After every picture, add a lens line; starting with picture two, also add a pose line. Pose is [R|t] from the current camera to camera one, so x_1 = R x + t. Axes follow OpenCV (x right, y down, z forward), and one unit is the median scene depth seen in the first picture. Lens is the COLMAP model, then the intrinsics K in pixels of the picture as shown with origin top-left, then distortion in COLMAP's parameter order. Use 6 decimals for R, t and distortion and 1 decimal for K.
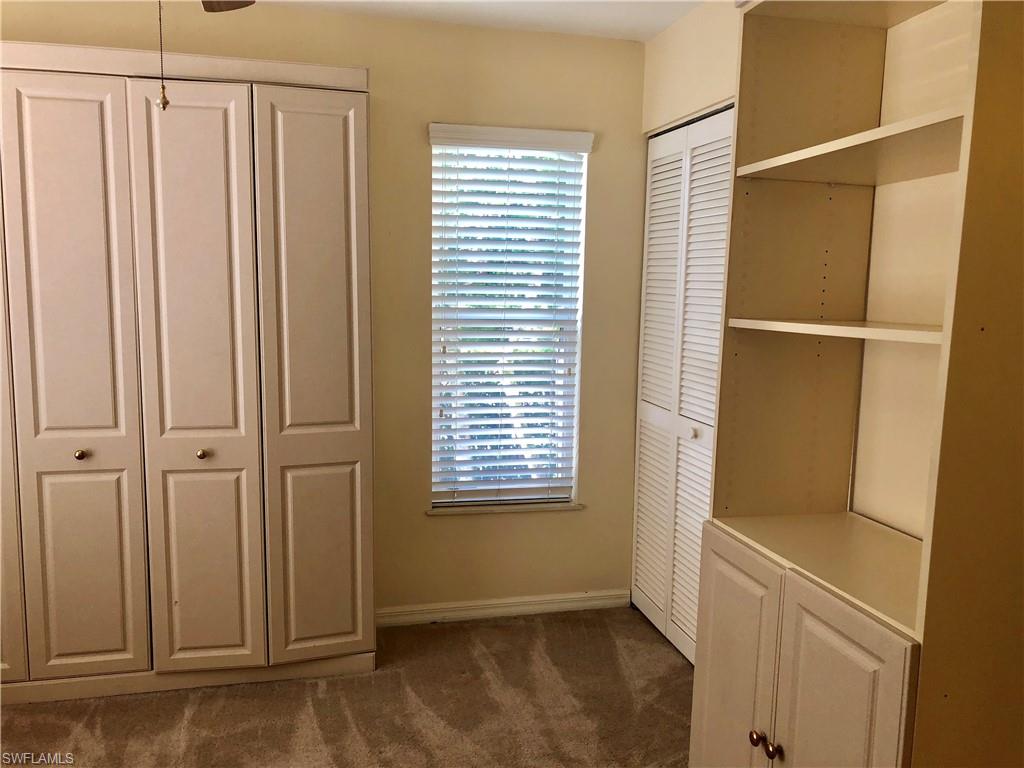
lens RADIAL K [[837.2, 0, 512.0], [0, 837.2, 384.0], [0, 0, 1]] dist [0.048422, 0.000253]
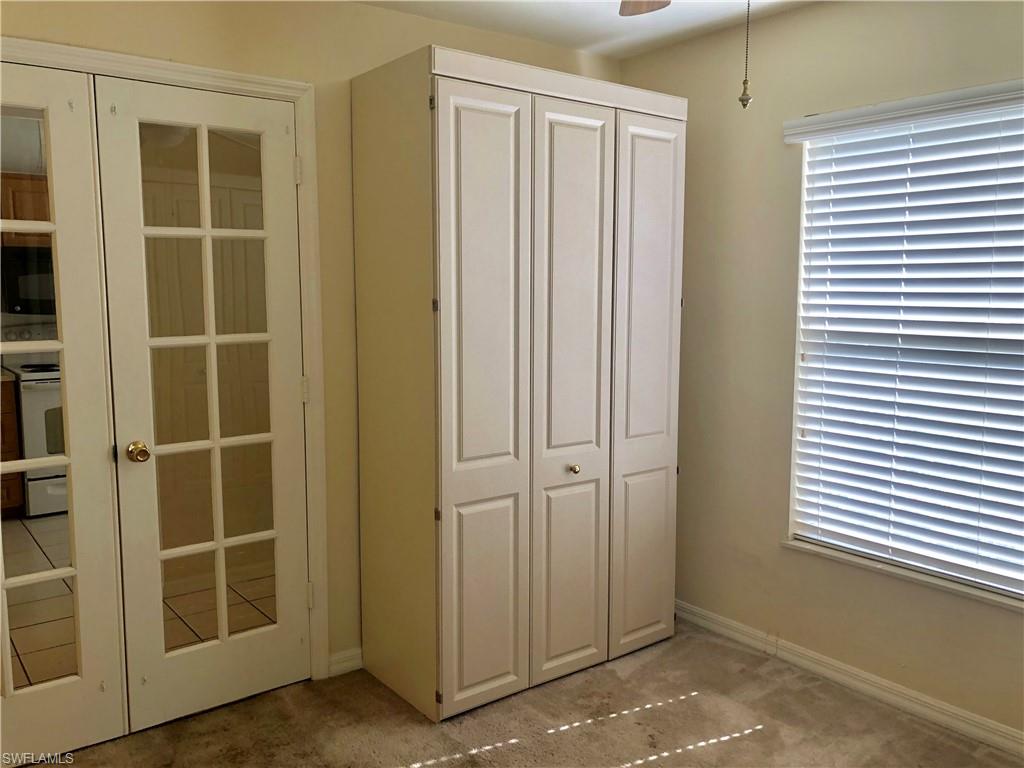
lens RADIAL K [[838.9, 0, 512.0], [0, 838.9, 384.0], [0, 0, 1]] dist [0.004424, 0.001421]
pose [[-0.903879, 0.036117, -0.426261, 0.111956], [-0.064701, 0.973425, 0.219677, -0.134394], [0.422867, 0.226141, -0.877521, 1.046621]]
